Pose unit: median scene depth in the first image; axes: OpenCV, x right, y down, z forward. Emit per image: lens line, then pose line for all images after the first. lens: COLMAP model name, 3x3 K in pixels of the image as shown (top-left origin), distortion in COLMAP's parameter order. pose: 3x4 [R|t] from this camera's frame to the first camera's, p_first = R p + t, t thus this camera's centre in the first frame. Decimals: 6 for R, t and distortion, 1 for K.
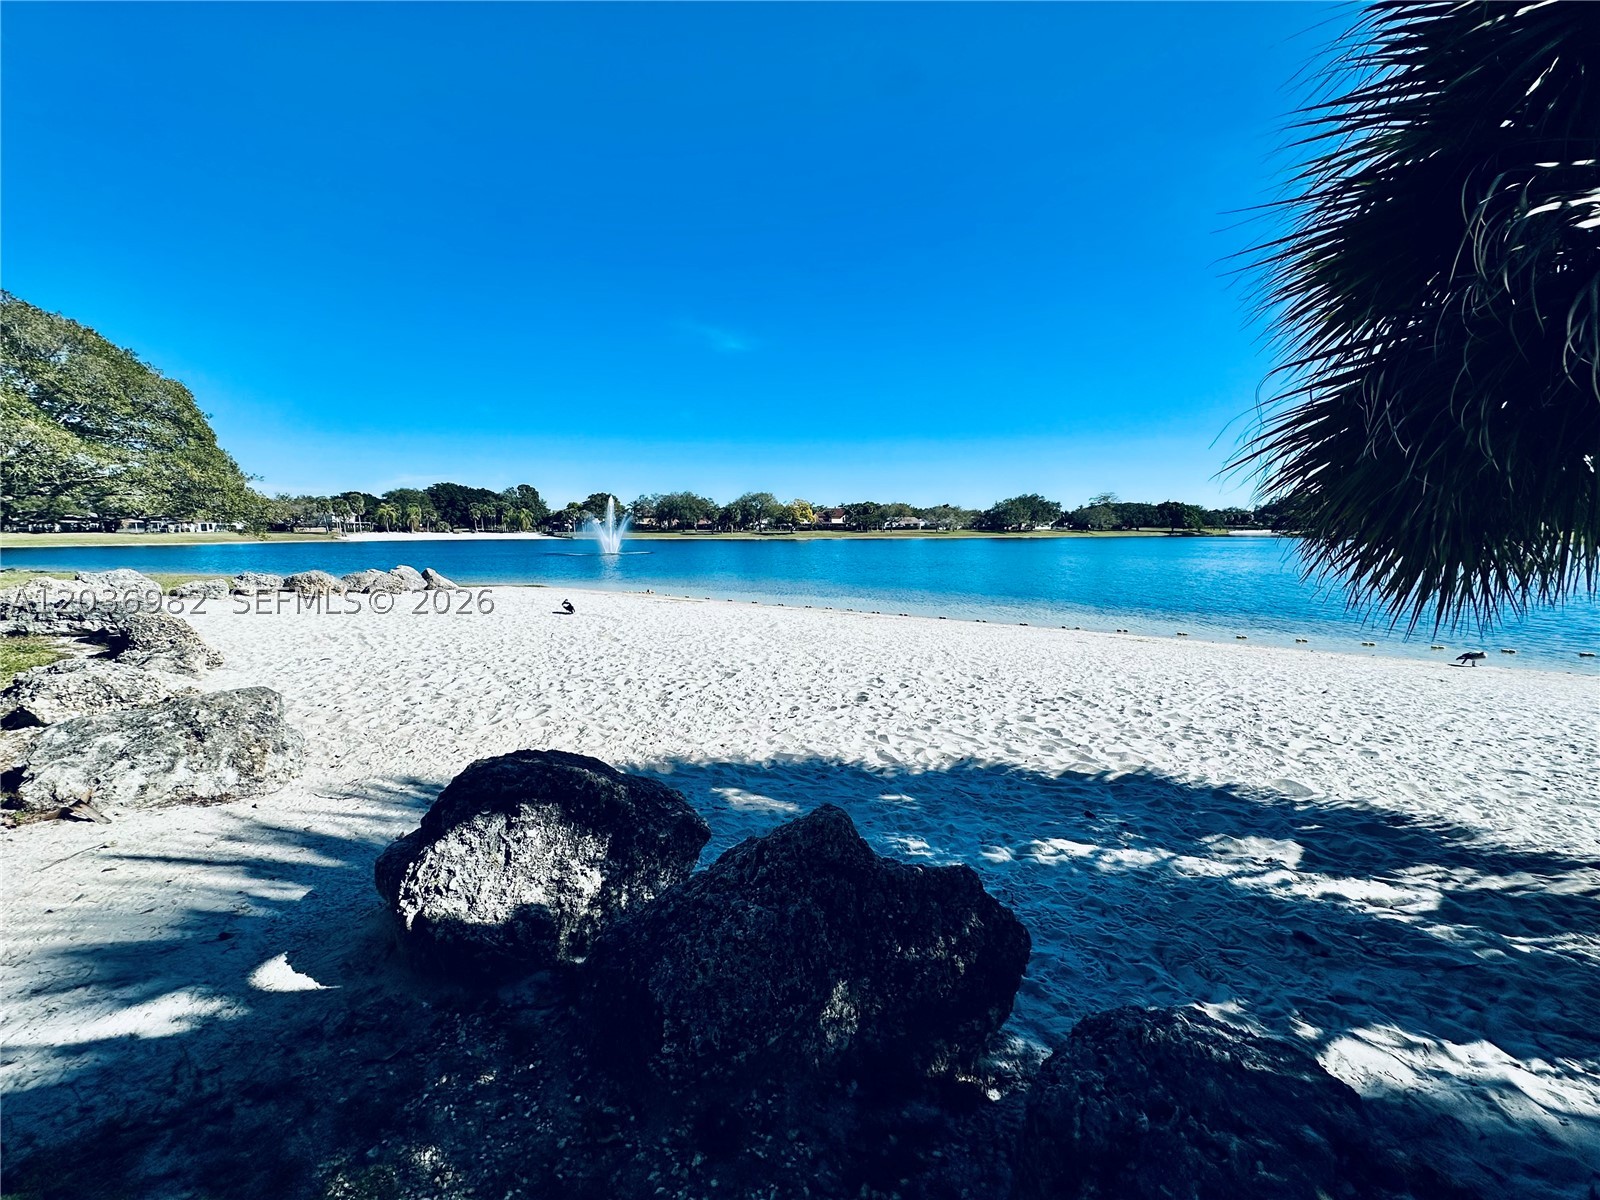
lens RADIAL K [[689.9, 0, 800.0], [0, 689.9, 600.0], [0, 0, 1]] dist [-0.000901, -0.000099]
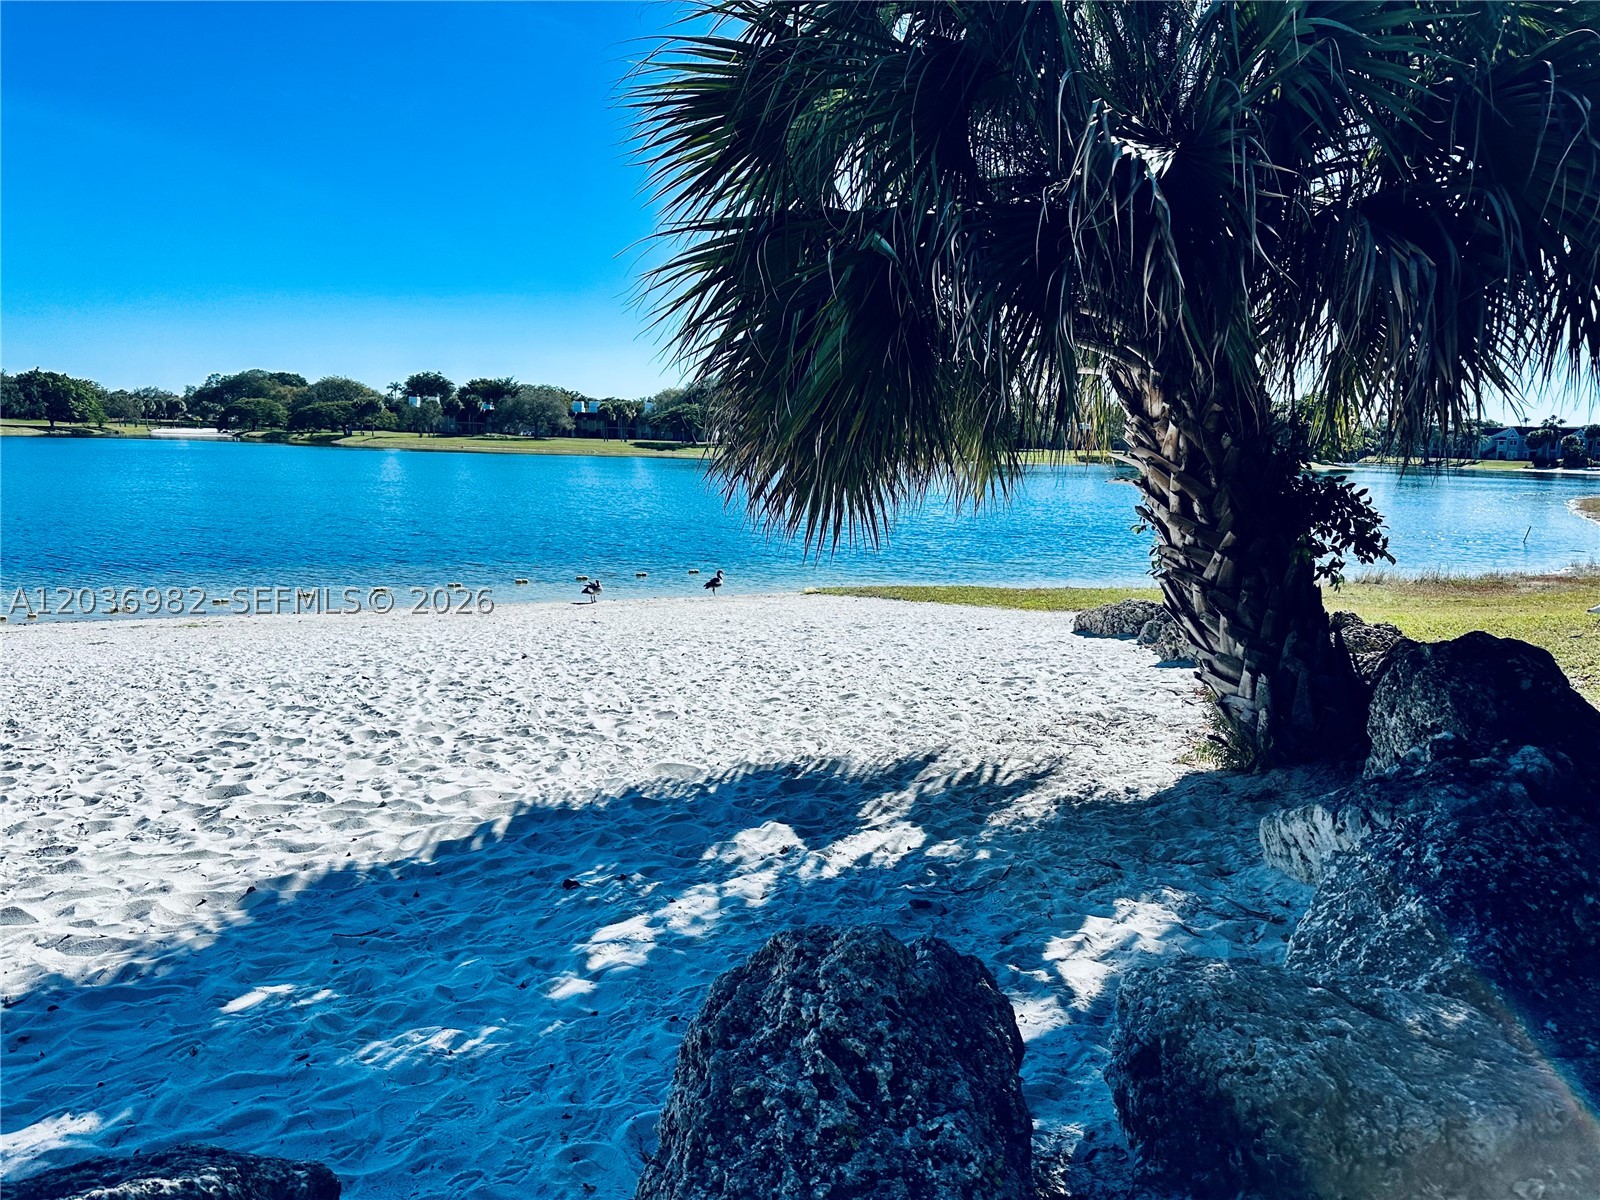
lens RADIAL K [[1193.0, 0, 800.0], [0, 1193.0, 600.0], [0, 0, 1]] dist [0.079645, -0.002200]
pose [[0.419255, -0.116031, 0.900423, -0.428310], [0.078882, 0.992704, 0.091194, -0.031867], [-0.904435, 0.032794, 0.425348, 0.300335]]
